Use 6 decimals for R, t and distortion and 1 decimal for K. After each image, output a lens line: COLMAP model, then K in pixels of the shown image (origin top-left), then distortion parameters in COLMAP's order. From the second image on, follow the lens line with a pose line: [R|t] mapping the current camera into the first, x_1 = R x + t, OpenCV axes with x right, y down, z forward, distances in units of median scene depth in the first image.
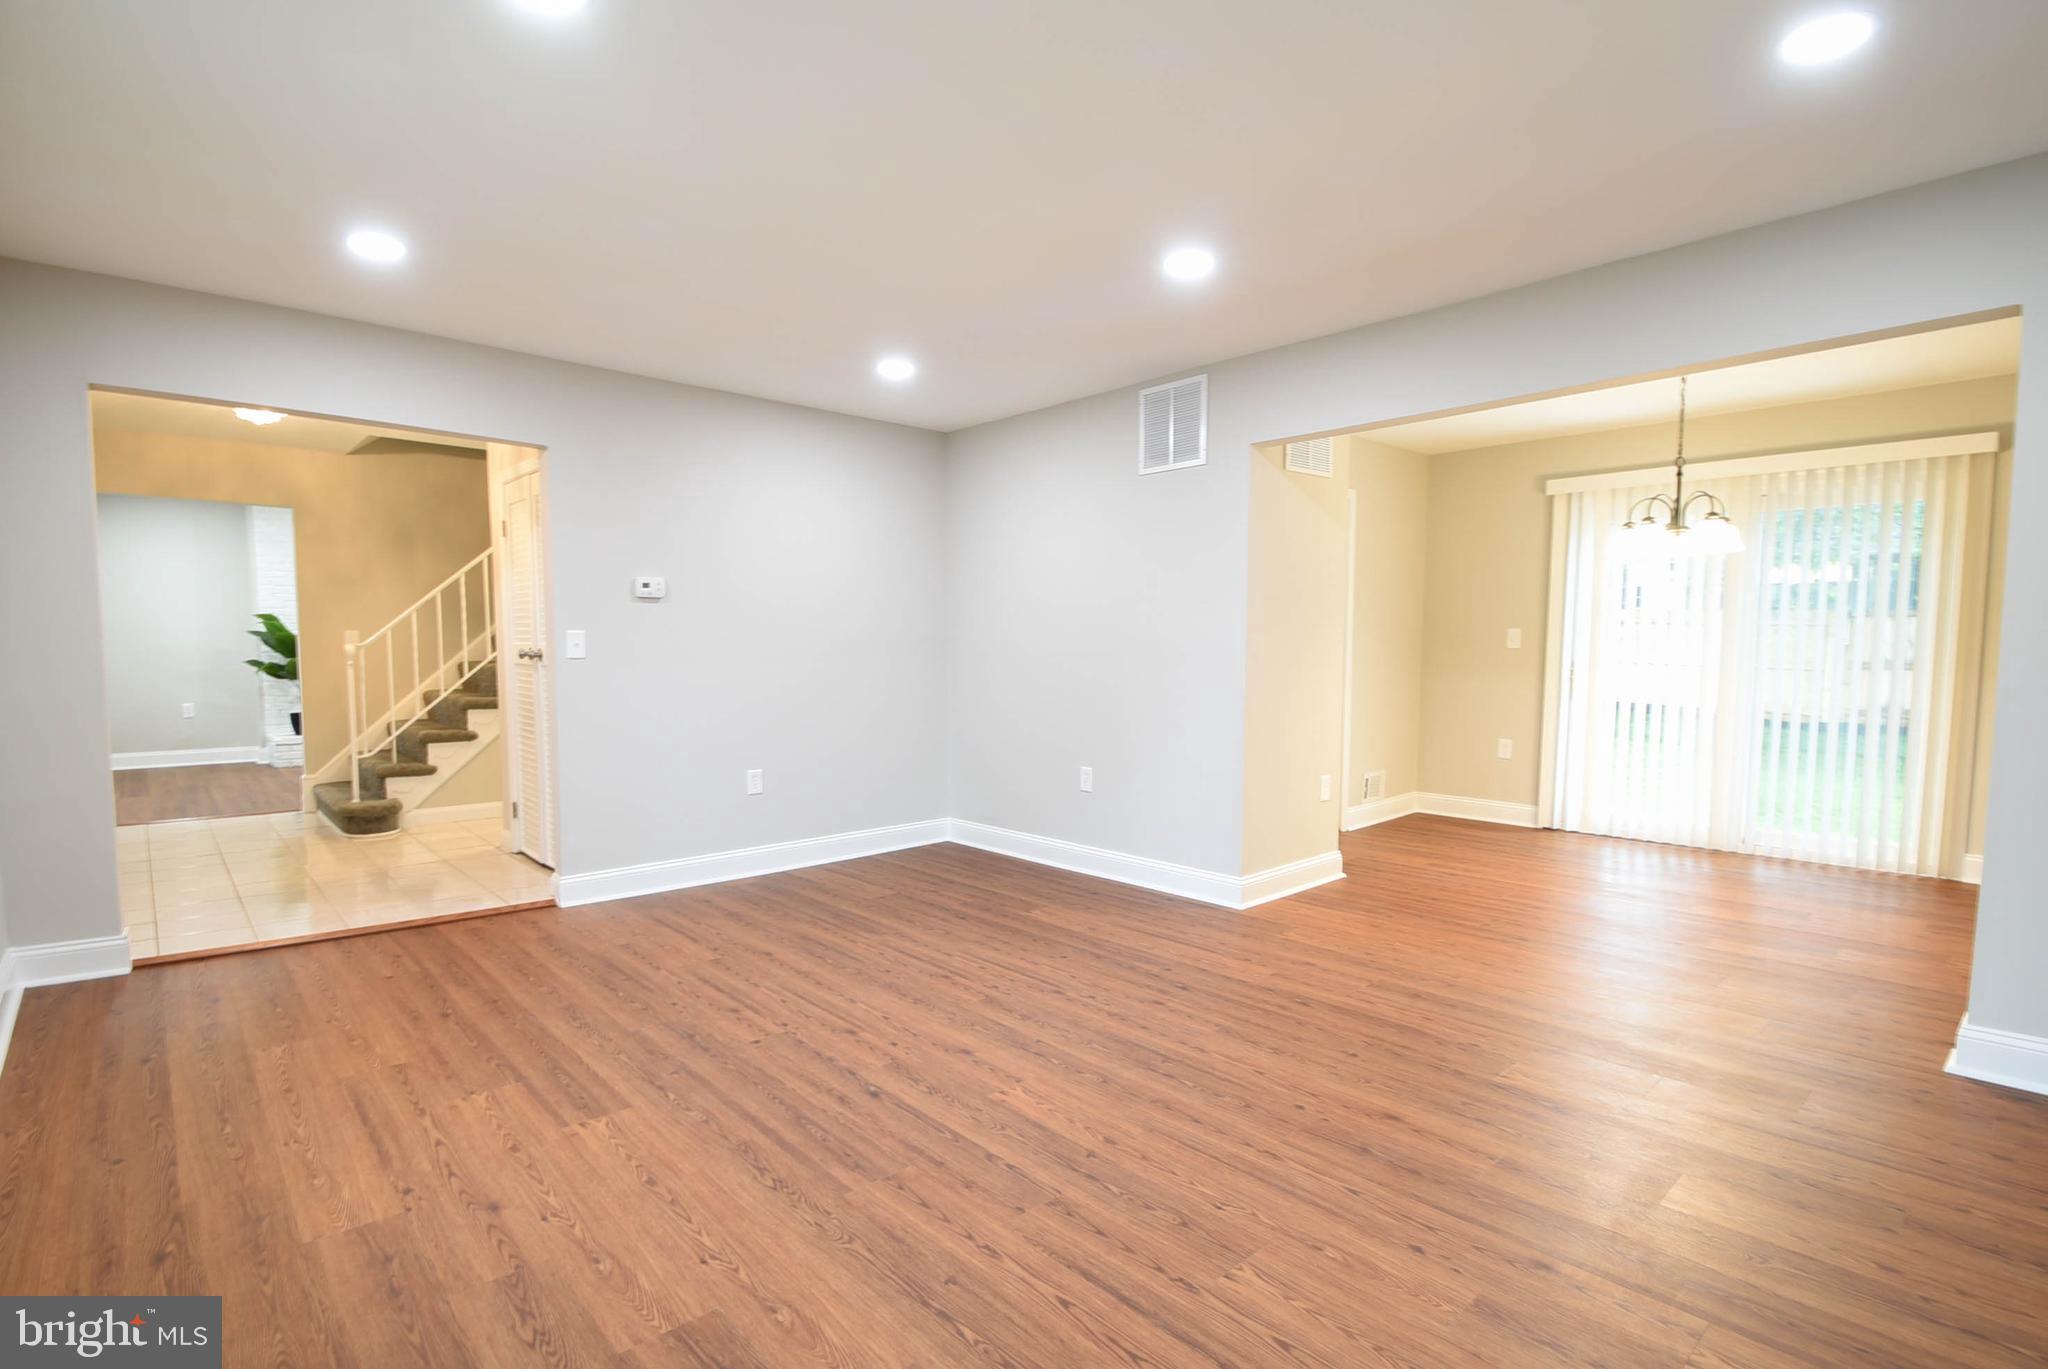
lens RADIAL K [[993.3, 0, 1019.1], [0, 993.3, 700.5], [0, 0, 1]] dist [-0.004639, -0.009666]
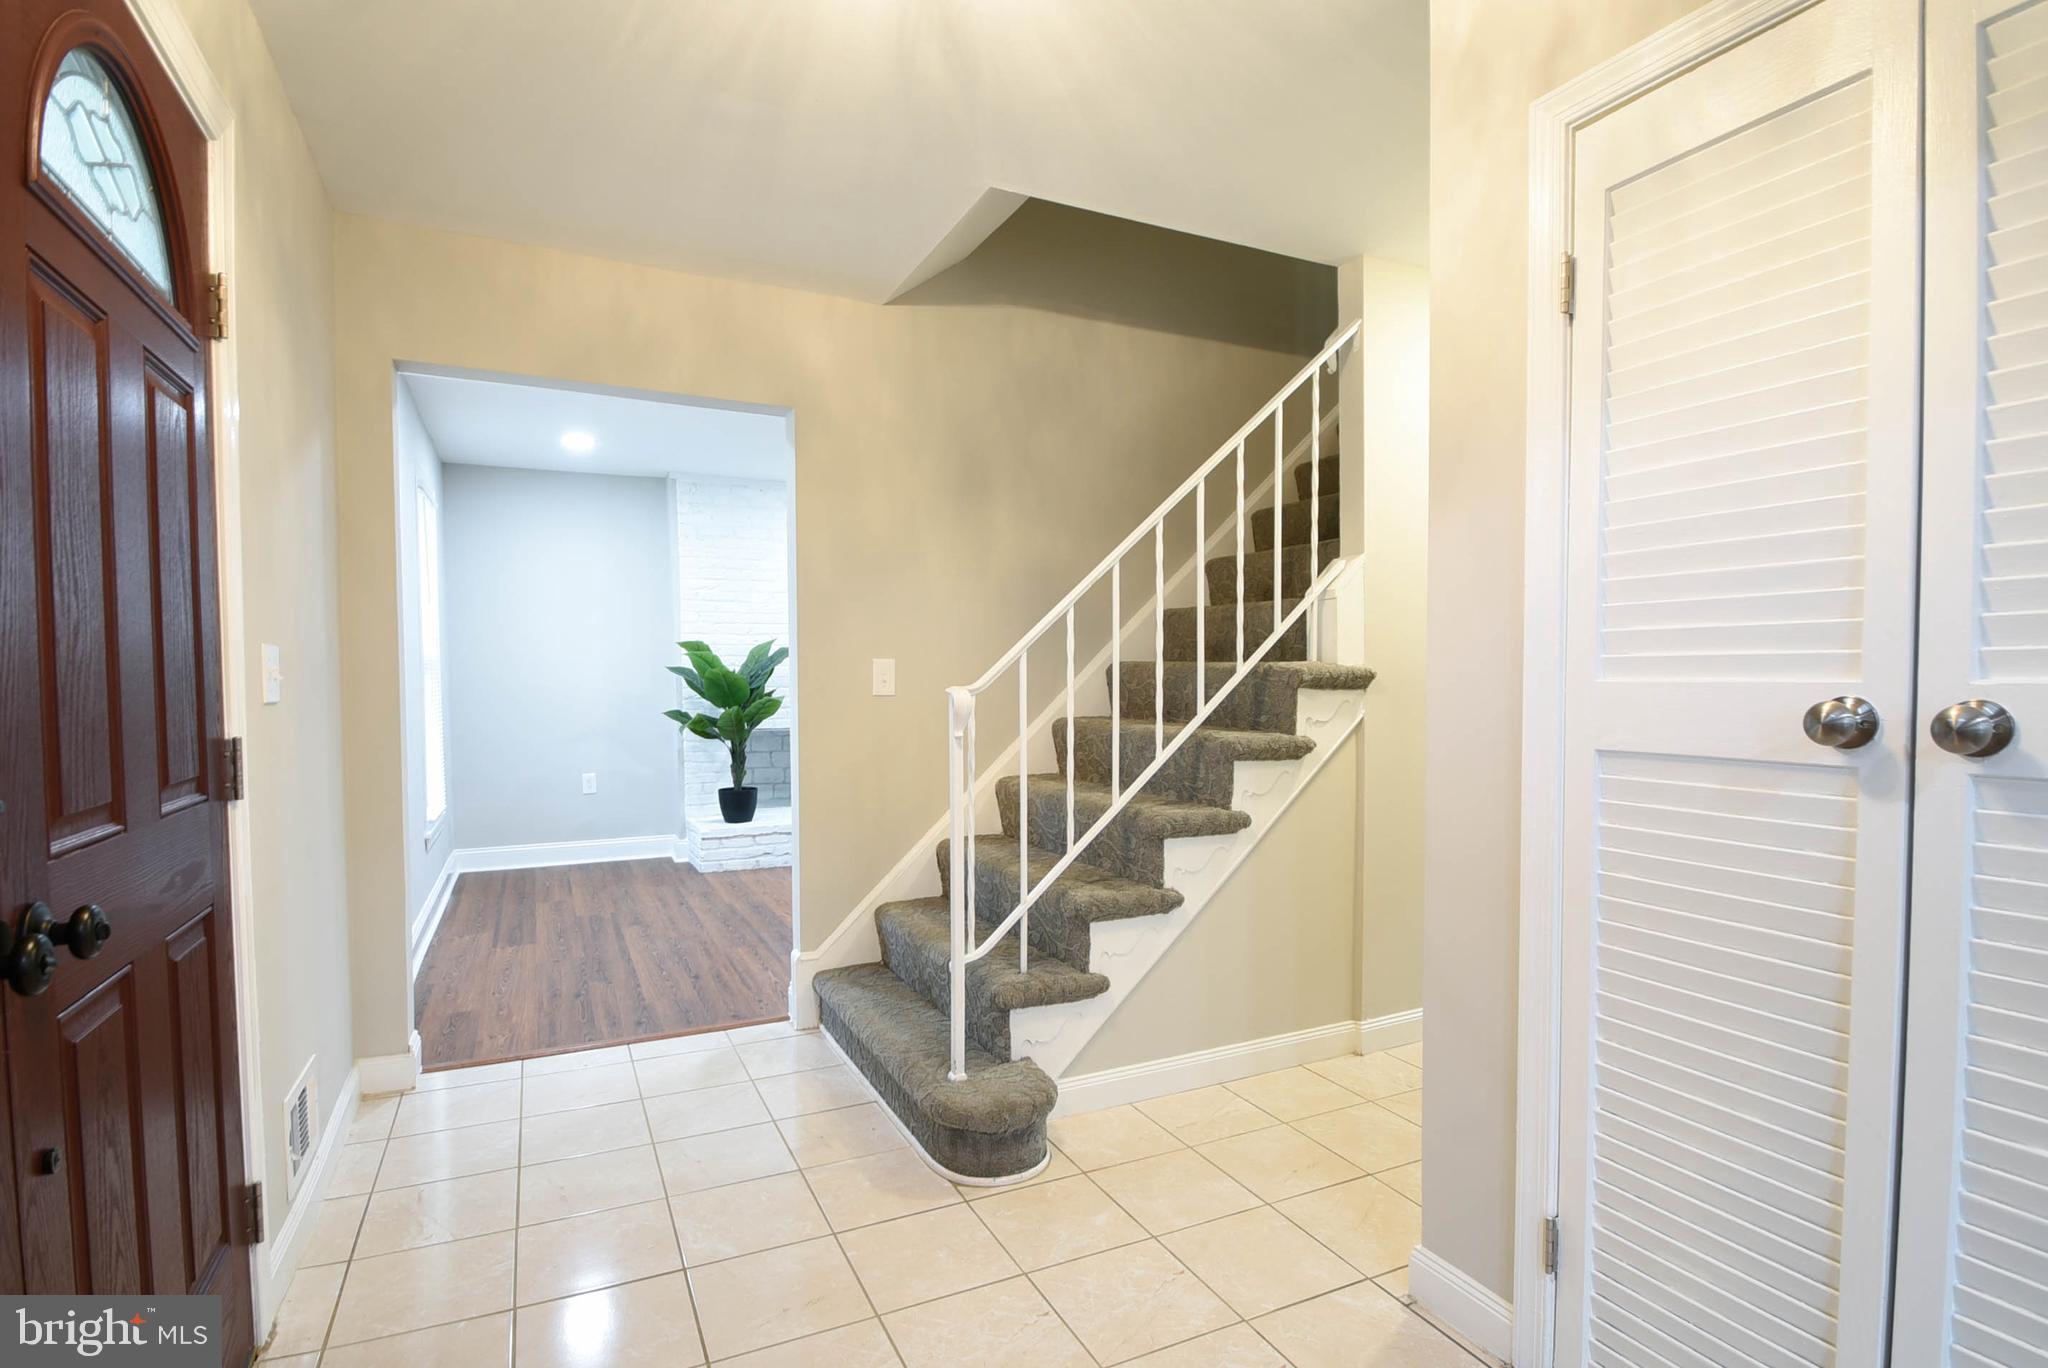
lens RADIAL K [[993.3, 0, 1016.4], [0, 993.3, 693.8], [0, 0, 1]] dist [-0.004639, -0.009666]
pose [[0.959909, -0.006482, -0.280237, -0.700392], [-0.005555, 0.999096, -0.042140, -0.048733], [0.280256, 0.042007, 0.959006, 0.804369]]
